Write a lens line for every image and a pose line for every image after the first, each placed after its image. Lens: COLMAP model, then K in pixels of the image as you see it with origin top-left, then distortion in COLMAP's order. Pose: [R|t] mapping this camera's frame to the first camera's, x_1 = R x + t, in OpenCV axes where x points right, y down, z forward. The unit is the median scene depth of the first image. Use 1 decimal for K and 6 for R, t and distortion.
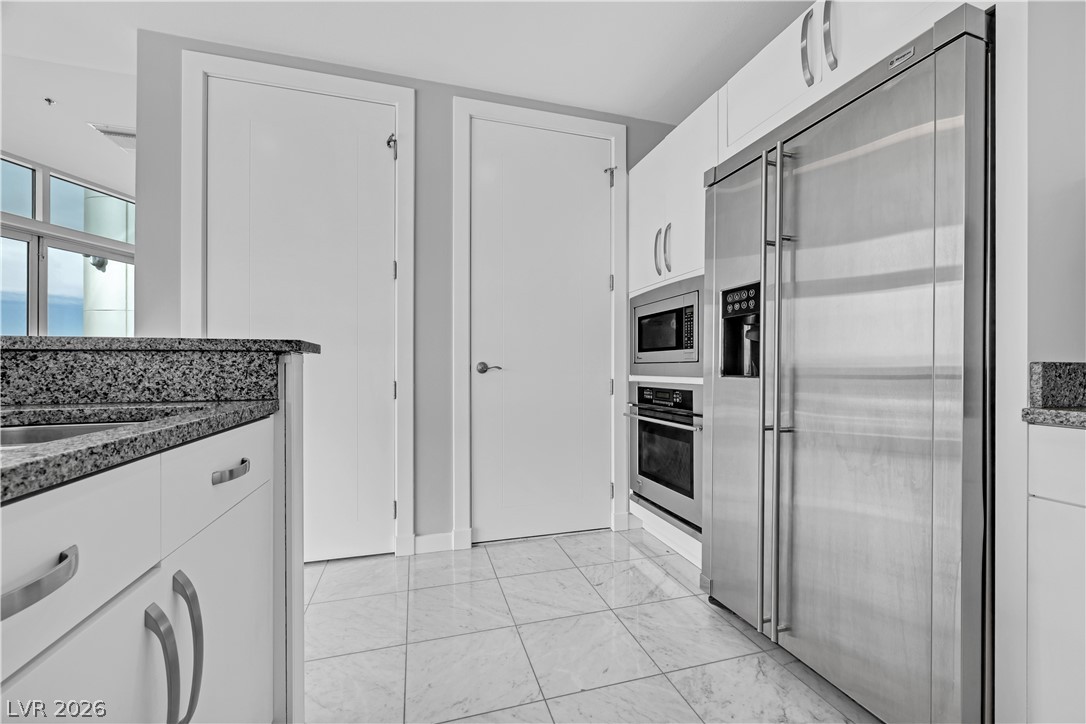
lens RADIAL K [[445.7, 0, 545.5], [0, 445.7, 368.1], [0, 0, 1]] dist [0.000538, 0.000070]
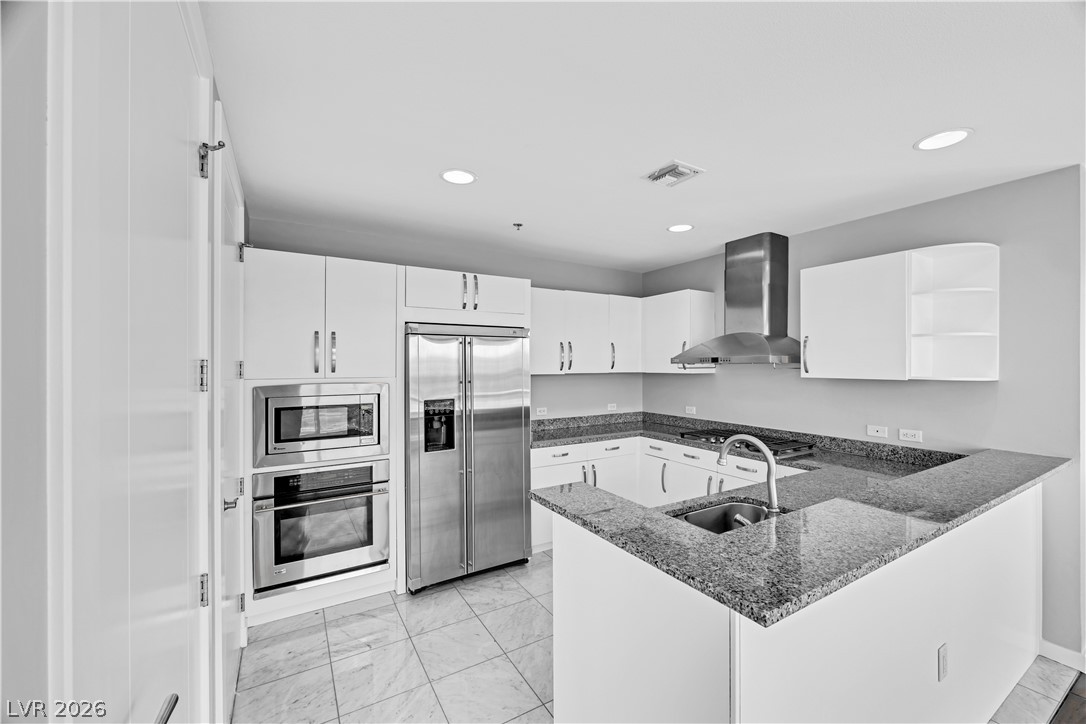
lens RADIAL K [[434.2, 0, 550.9], [0, 434.2, 364.1], [0, 0, 1]] dist [0.001261, 0.000074]
pose [[-0.258936, -0.001316, 0.965894, -0.981109], [0.002969, 0.999993, 0.002158, -0.234440], [-0.965890, 0.003426, -0.258930, 0.724242]]
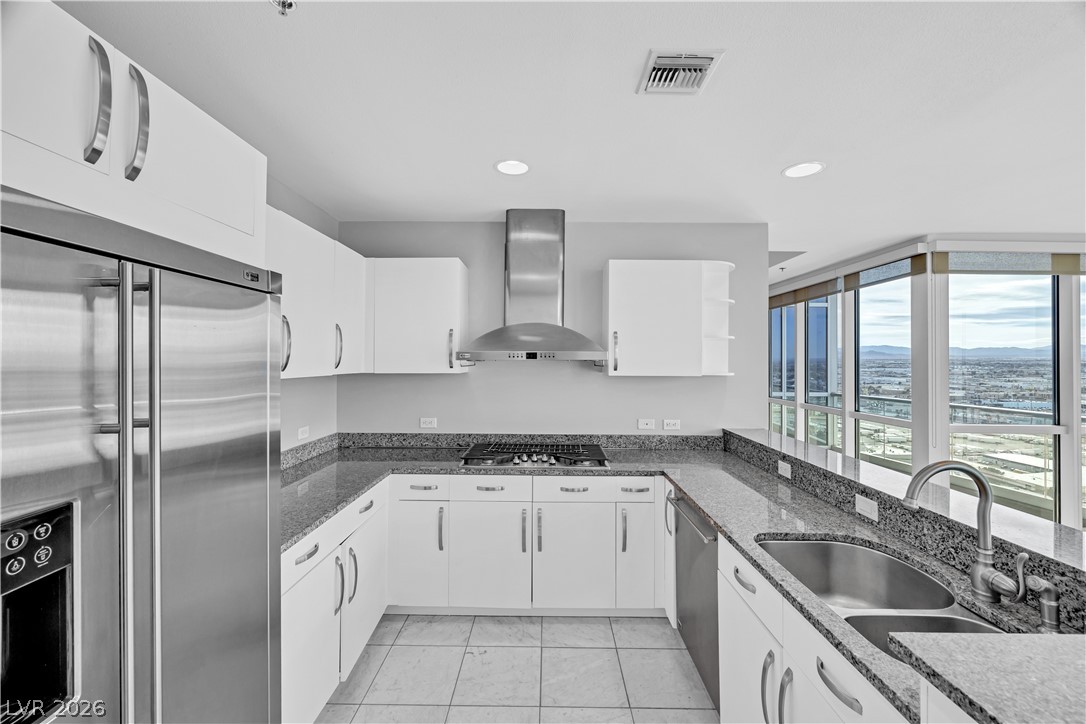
lens RADIAL K [[441.7, 0, 549.0], [0, 441.7, 357.2], [0, 0, 1]] dist [-0.000131, -0.000008]
pose [[-0.957665, -0.005236, 0.287837, -0.112982], [-0.006468, 0.999974, -0.003330, -0.235995], [-0.287812, -0.005050, -0.957674, 0.887655]]
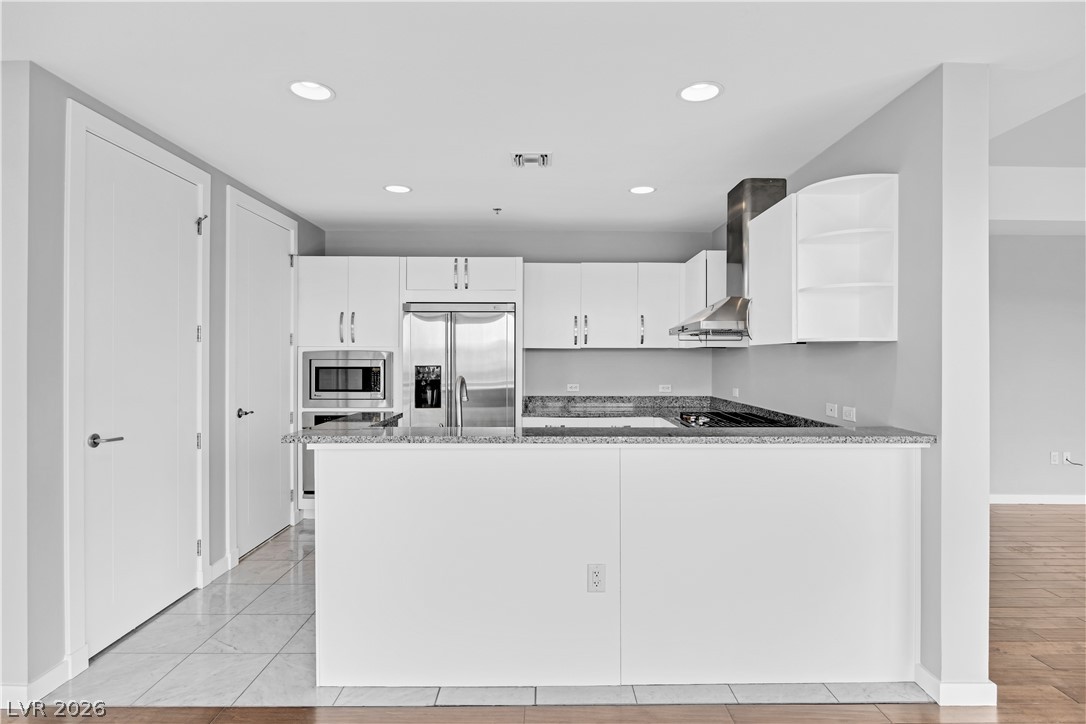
lens RADIAL K [[581.0, 0, 555.3], [0, 581.0, 359.3], [0, 0, 1]] dist [-0.000901, -0.000112]
pose [[0.268306, -0.003324, 0.963328, -1.509797], [0.000725, 0.999994, 0.003249, -0.158820], [-0.963333, -0.000174, 0.268307, -0.254470]]
